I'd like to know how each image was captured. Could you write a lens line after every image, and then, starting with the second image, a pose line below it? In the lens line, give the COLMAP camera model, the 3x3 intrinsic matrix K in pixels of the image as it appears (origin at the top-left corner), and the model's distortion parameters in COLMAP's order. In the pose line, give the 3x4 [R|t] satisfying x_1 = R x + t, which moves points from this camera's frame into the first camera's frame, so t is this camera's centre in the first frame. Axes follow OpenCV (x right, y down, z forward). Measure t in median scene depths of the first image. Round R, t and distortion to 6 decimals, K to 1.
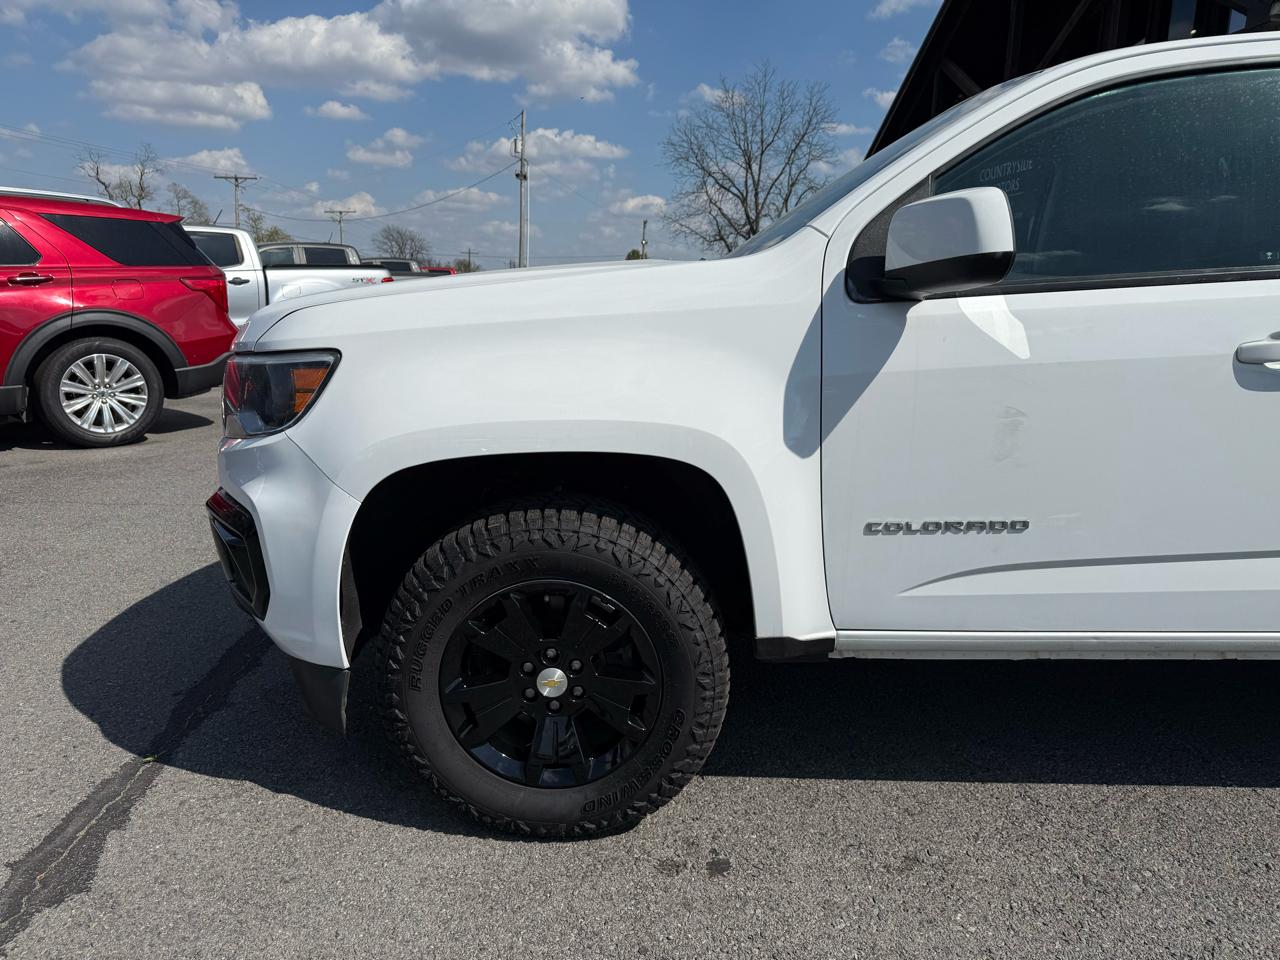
lens RADIAL K [[905.1, 0, 642.6], [0, 905.1, 481.7], [0, 0, 1]] dist [0.012622, -0.028497]
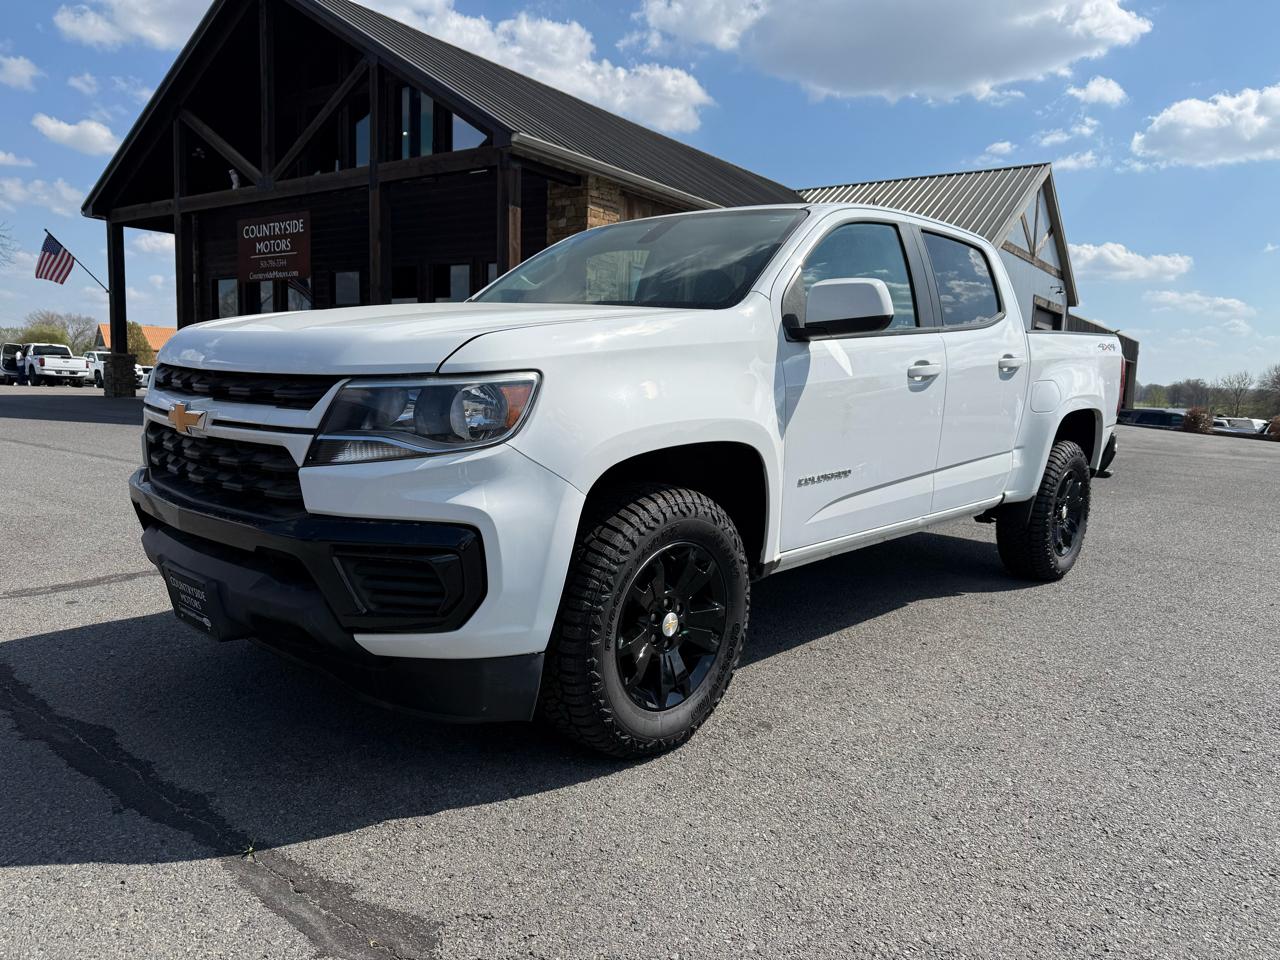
lens RADIAL K [[888.9, 0, 647.2], [0, 888.9, 487.8], [0, 0, 1]] dist [0.053867, -0.066802]
pose [[0.661593, -0.094297, 0.743910, -1.093978], [0.132962, 0.991094, 0.007380, 0.013077], [-0.737981, 0.094029, 0.668239, 0.146239]]
